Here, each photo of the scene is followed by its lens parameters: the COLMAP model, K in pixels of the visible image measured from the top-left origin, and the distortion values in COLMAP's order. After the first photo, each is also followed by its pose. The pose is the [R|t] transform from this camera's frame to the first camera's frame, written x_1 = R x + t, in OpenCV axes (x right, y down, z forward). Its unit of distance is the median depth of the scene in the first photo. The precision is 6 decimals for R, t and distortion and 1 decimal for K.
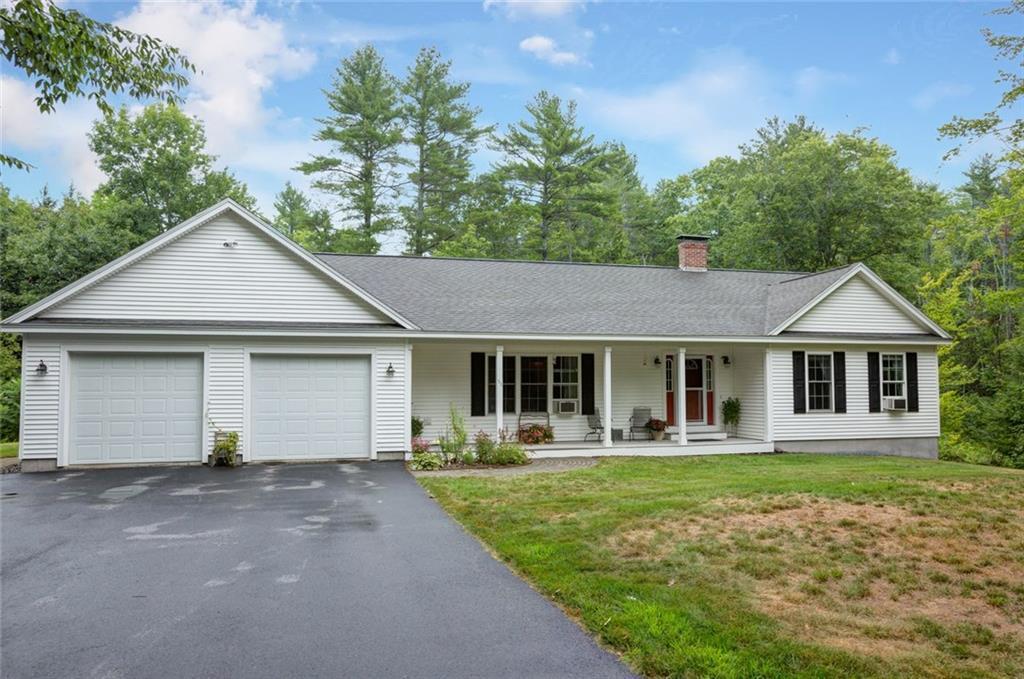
lens RADIAL K [[744.7, 0, 534.3], [0, 744.7, 341.8], [0, 0, 1]] dist [-0.009953, 0.003946]
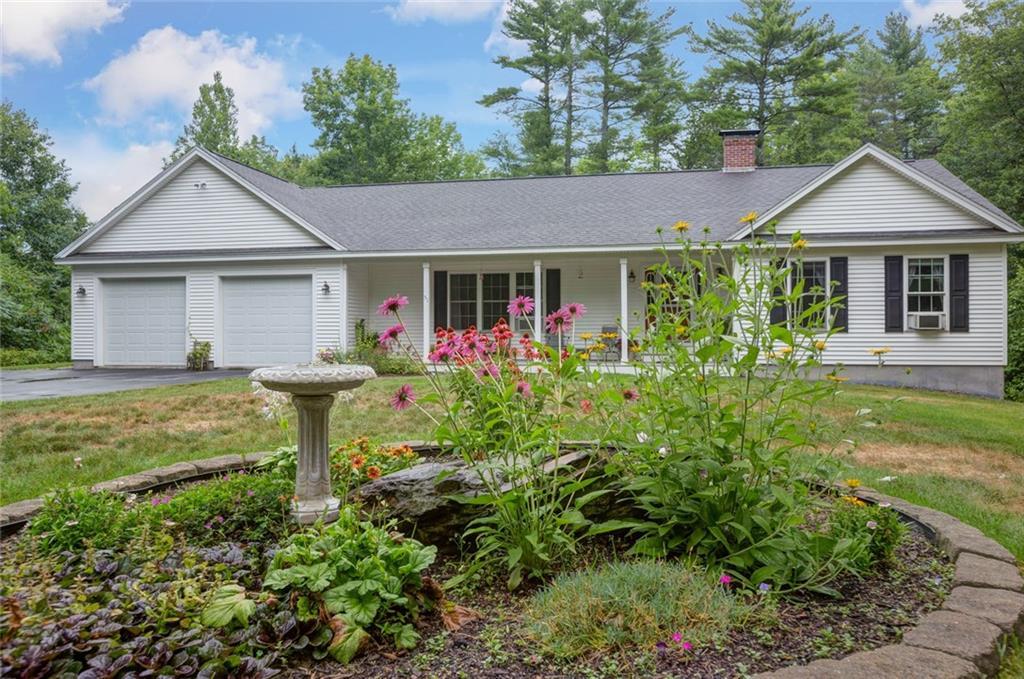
lens RADIAL K [[788.7, 0, 509.4], [0, 788.7, 333.8], [0, 0, 1]] dist [-0.001919, 0.008299]
pose [[0.891148, 0.004804, -0.453687, 0.480356], [0.029021, 0.997293, 0.067564, 0.028646], [0.452783, -0.073375, 0.888596, 0.072448]]
